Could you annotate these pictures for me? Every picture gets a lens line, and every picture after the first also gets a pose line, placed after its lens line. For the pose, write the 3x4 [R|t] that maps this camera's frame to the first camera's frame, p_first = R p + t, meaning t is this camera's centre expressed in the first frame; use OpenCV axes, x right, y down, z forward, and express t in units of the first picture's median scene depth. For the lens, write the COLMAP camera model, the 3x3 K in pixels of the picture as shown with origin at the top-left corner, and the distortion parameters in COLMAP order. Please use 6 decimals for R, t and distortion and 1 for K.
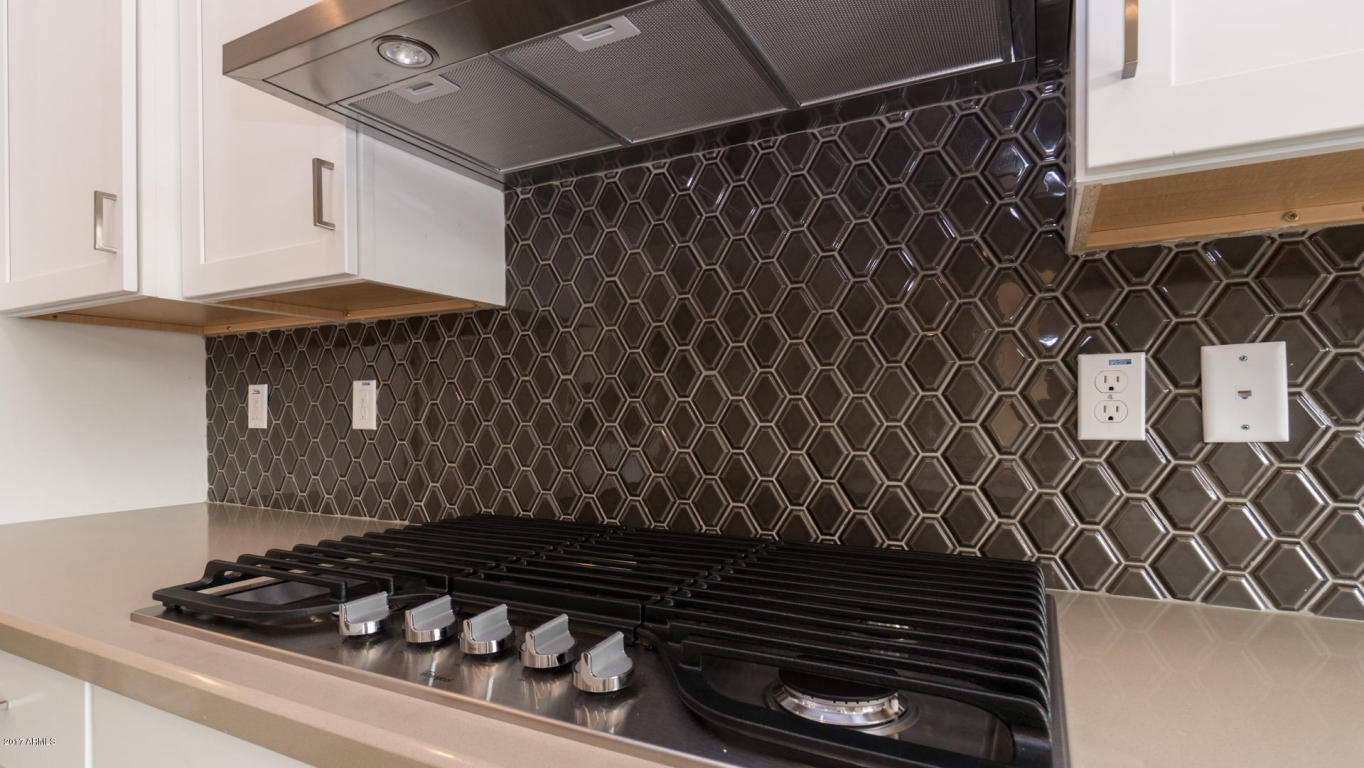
lens RADIAL K [[590.0, 0, 622.7], [0, 590.0, 420.1], [0, 0, 1]] dist [0.003353, 0.001816]
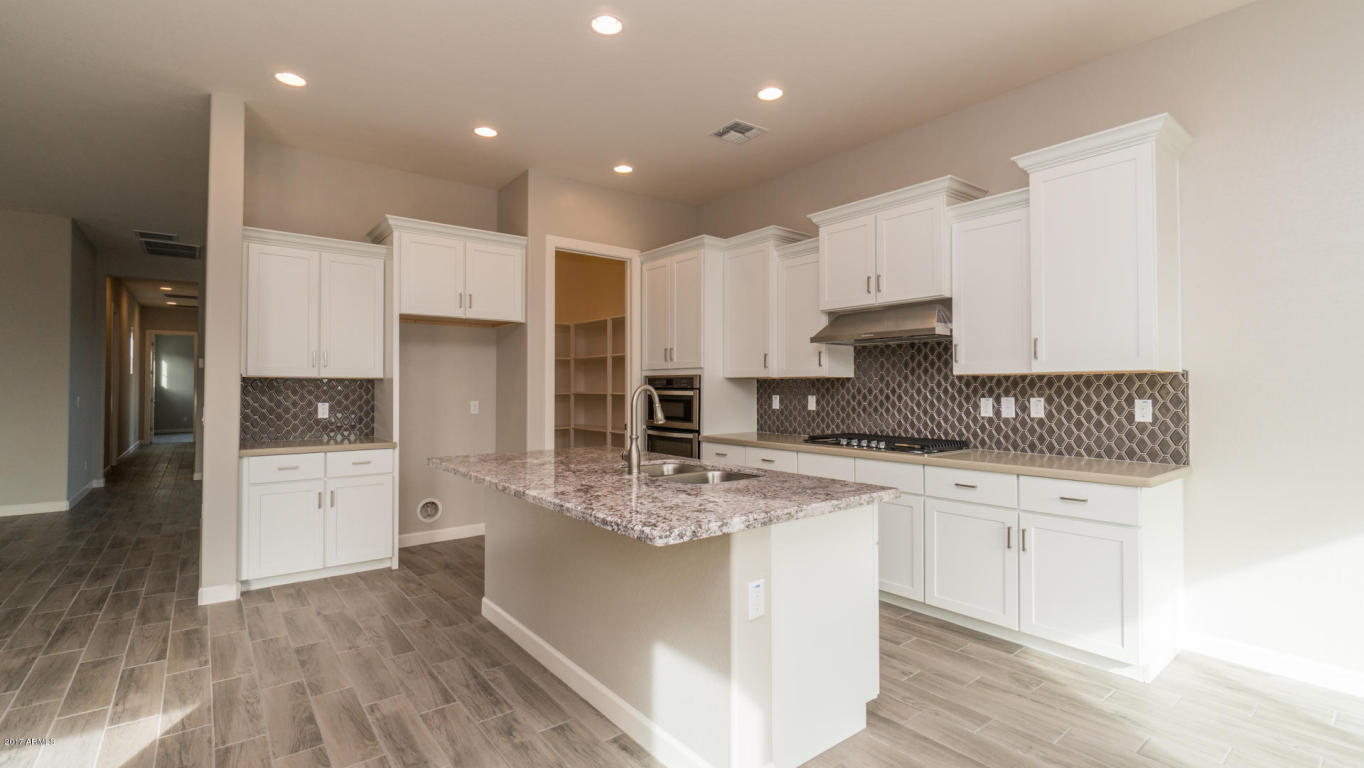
lens RADIAL K [[590.0, 0, 675.8], [0, 590.0, 386.3], [0, 0, 1]] dist [0.003353, 0.001816]
pose [[0.882860, -0.002566, -0.469630, 0.574792], [-0.001816, 0.999959, -0.008877, -0.108347], [0.469633, 0.008690, 0.882819, -2.895838]]
